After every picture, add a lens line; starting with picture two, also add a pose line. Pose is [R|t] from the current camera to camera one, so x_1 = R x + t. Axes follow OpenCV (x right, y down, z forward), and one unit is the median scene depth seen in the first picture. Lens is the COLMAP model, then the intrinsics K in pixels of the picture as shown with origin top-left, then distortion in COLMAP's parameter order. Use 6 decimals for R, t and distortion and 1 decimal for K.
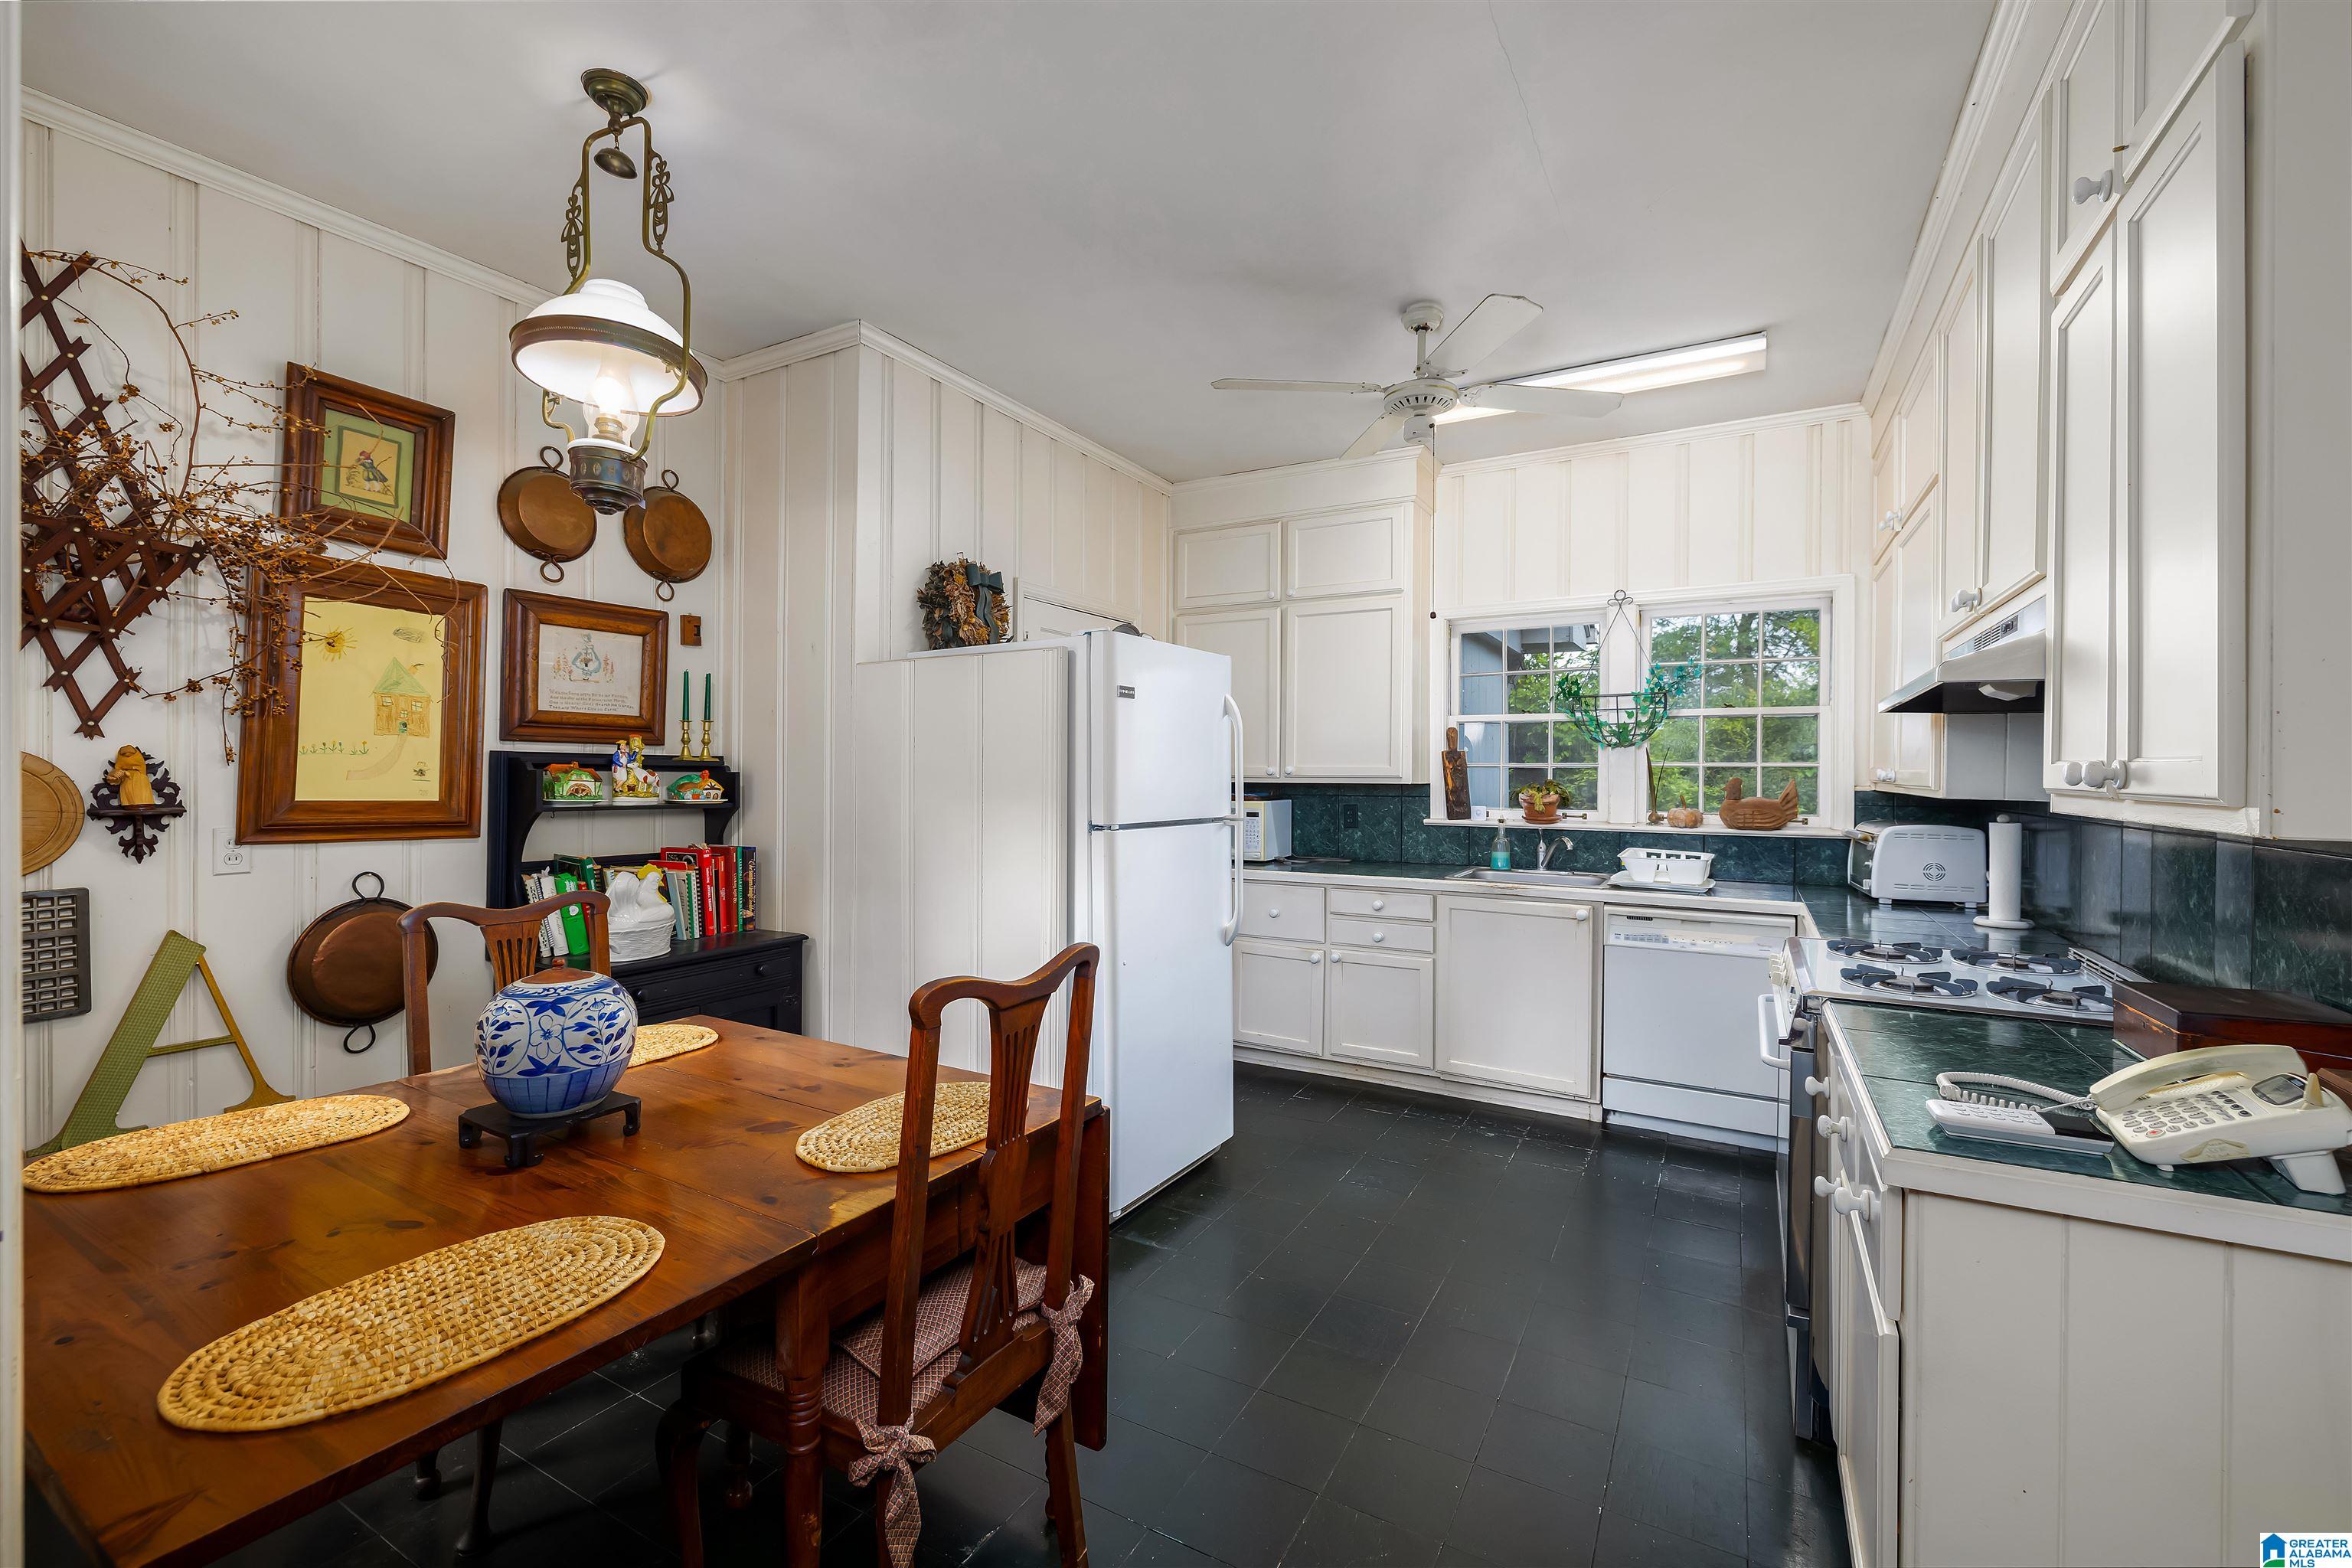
lens RADIAL K [[976.0, 0, 1173.5], [0, 976.0, 782.8], [0, 0, 1]] dist [0.001694, -0.000374]
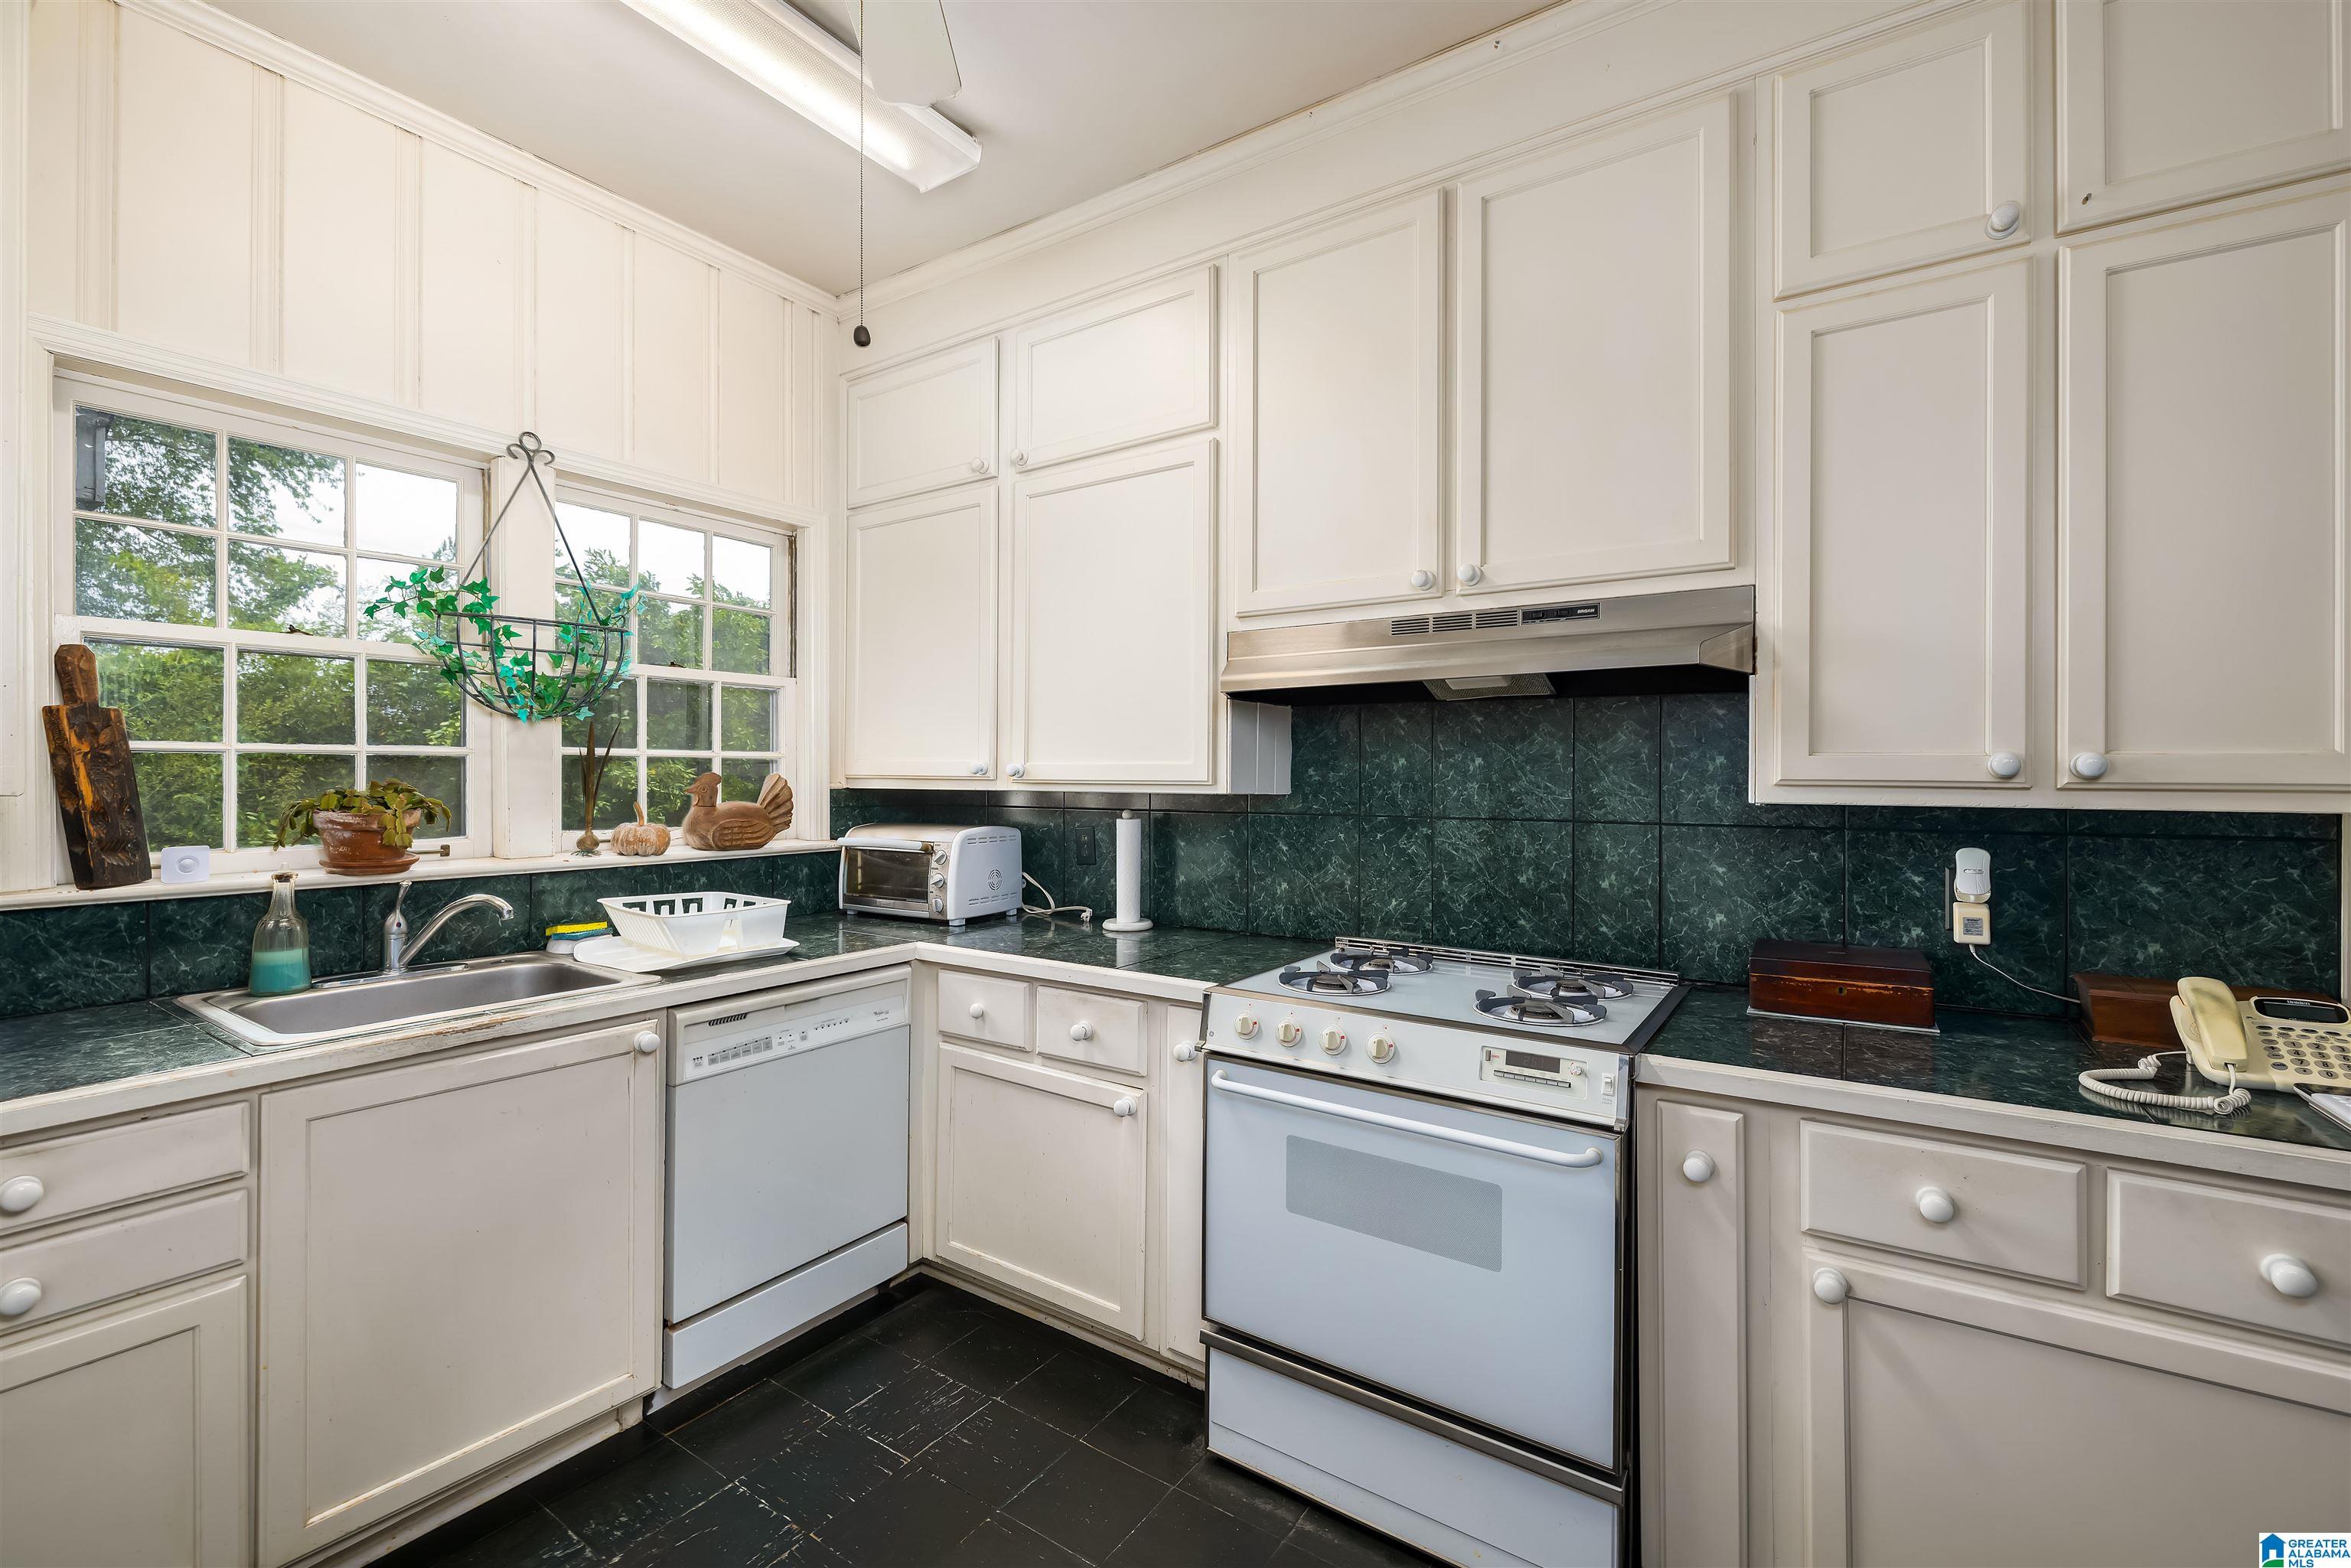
lens RADIAL K [[975.6, 0, 1105.2], [0, 975.6, 769.1], [0, 0, 1]] dist [0.001694, -0.000374]
pose [[0.089535, 0.003931, 0.995976, -0.086019], [0.012115, 0.999914, -0.005036, -0.002183], [-0.995910, 0.012517, 0.089480, 0.881967]]
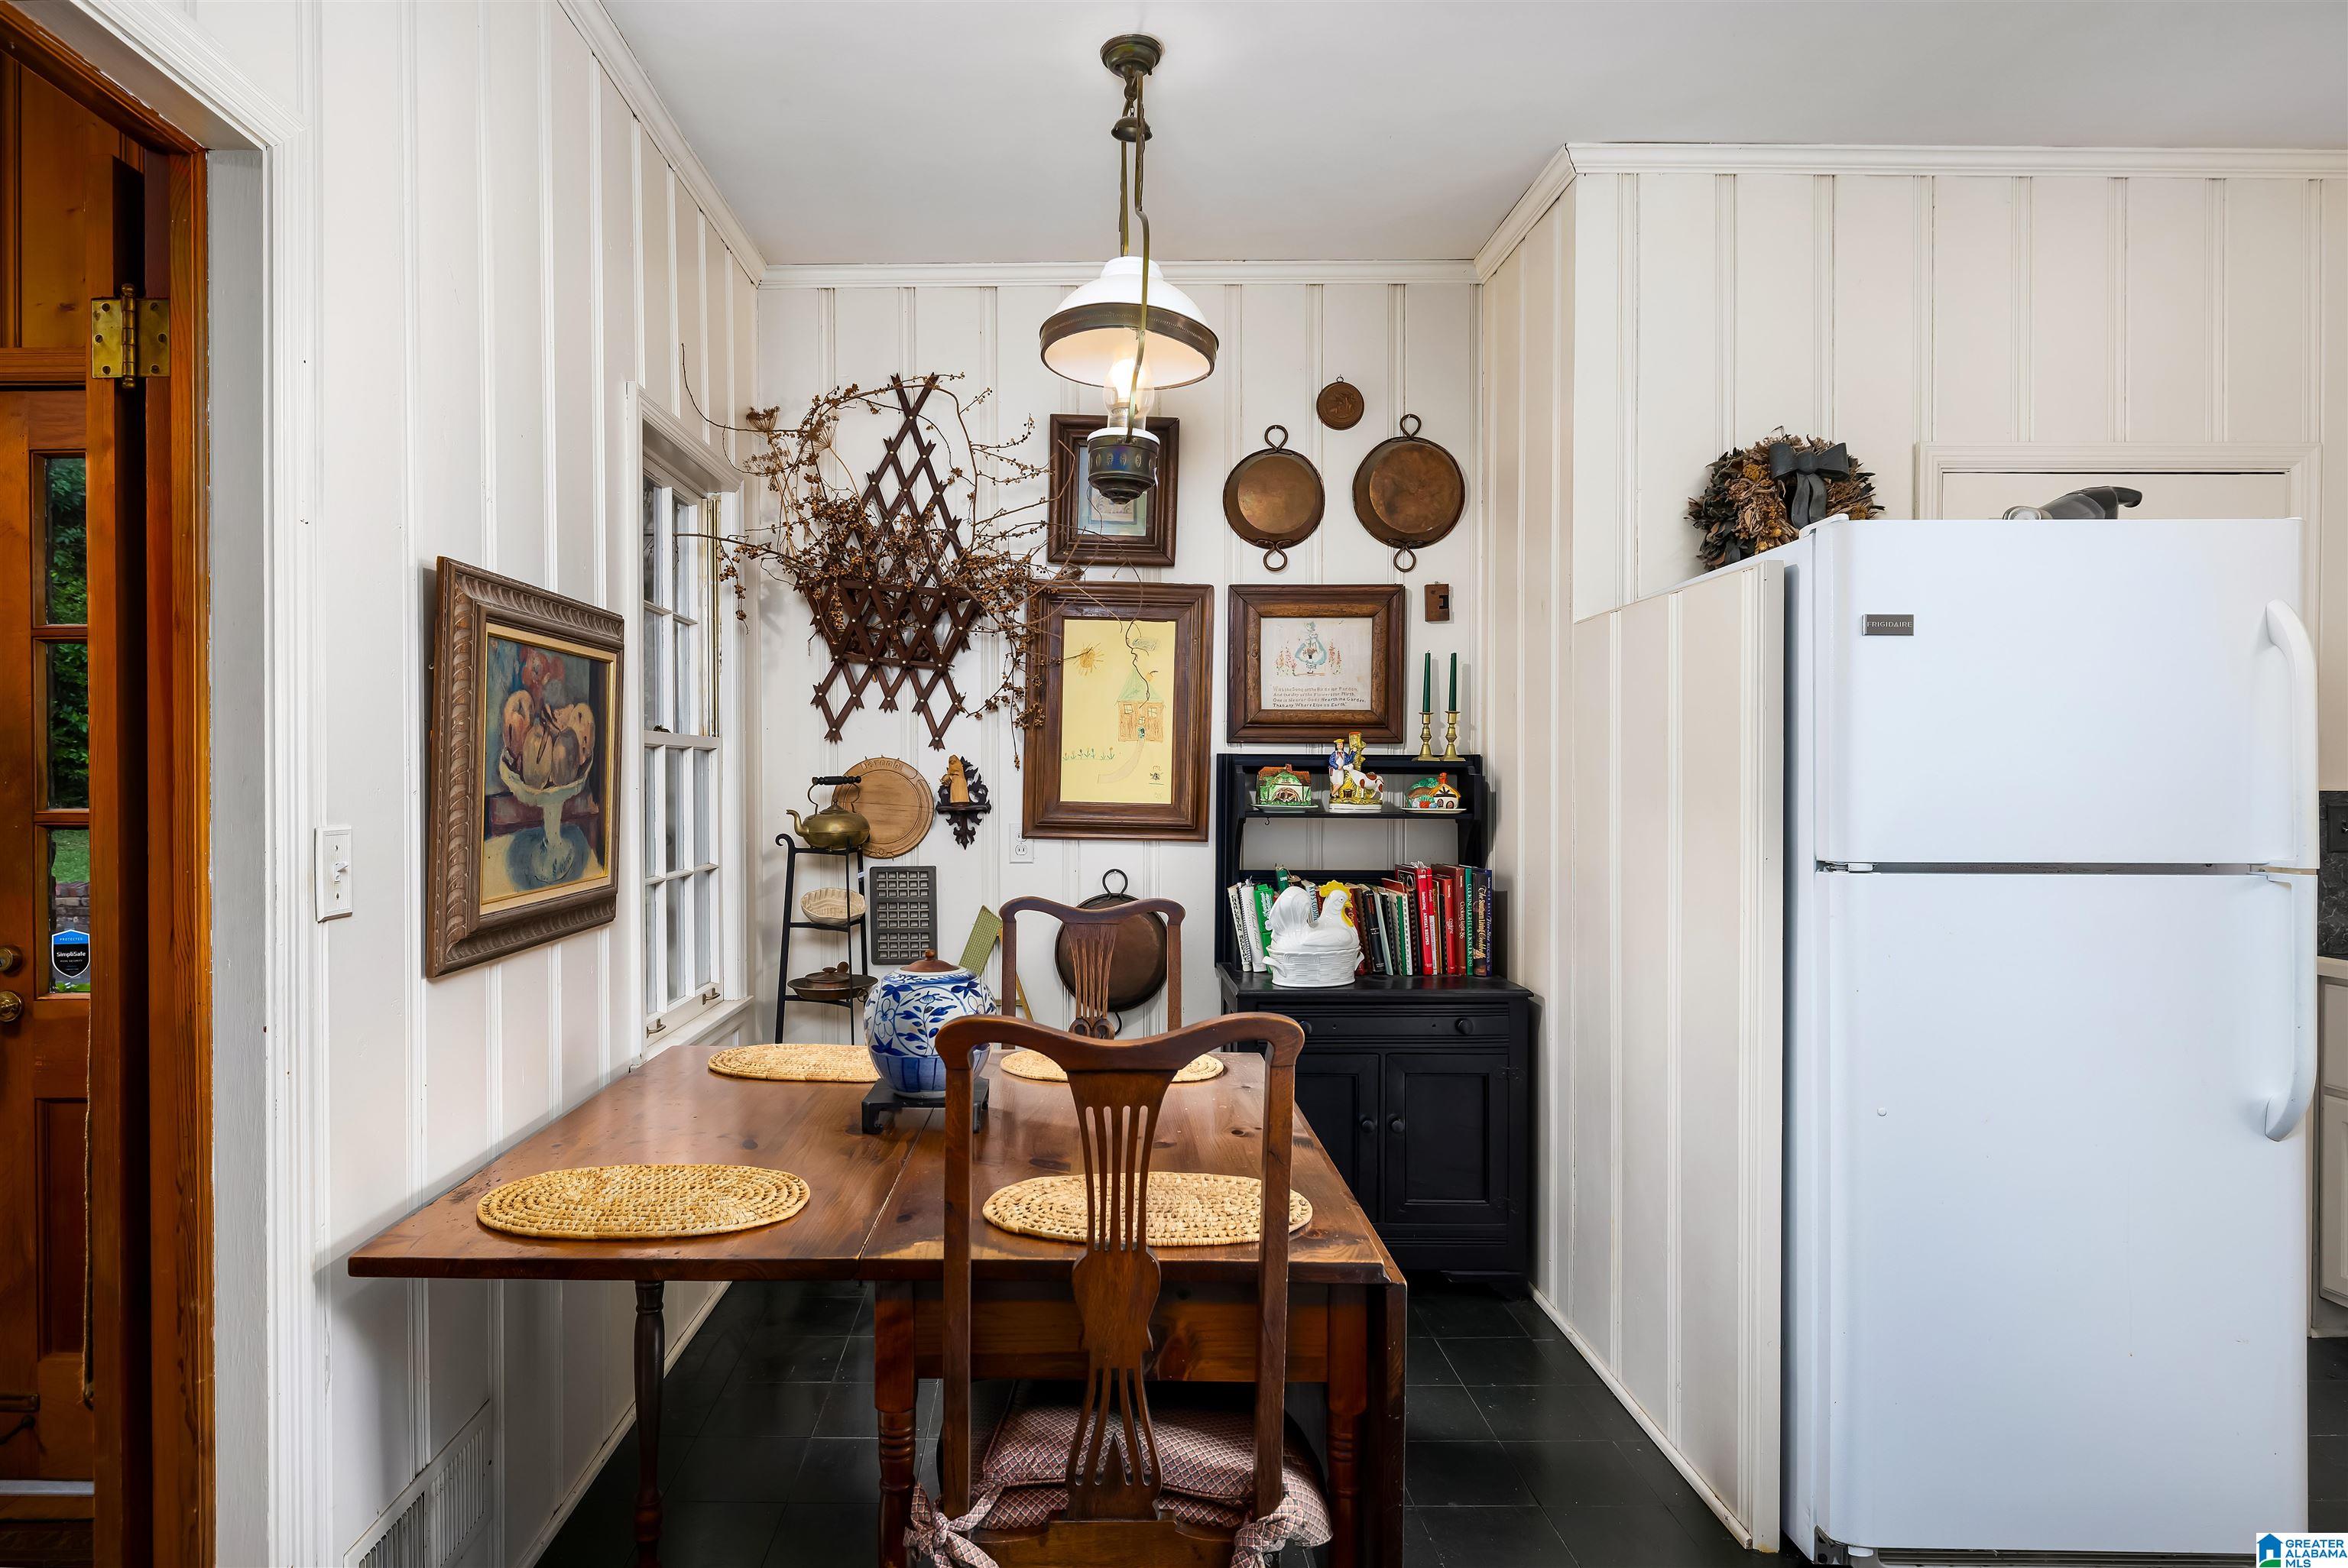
lens RADIAL K [[1327.3, 0, 1172.2], [0, 1327.3, 801.1], [0, 0, 1]] dist [-0.000545, -0.000311]
pose [[0.509730, 0.011331, -0.860260, 0.397722], [-0.006390, 0.999936, 0.009384, 0.002268], [0.860311, 0.000713, 0.509770, 0.268823]]
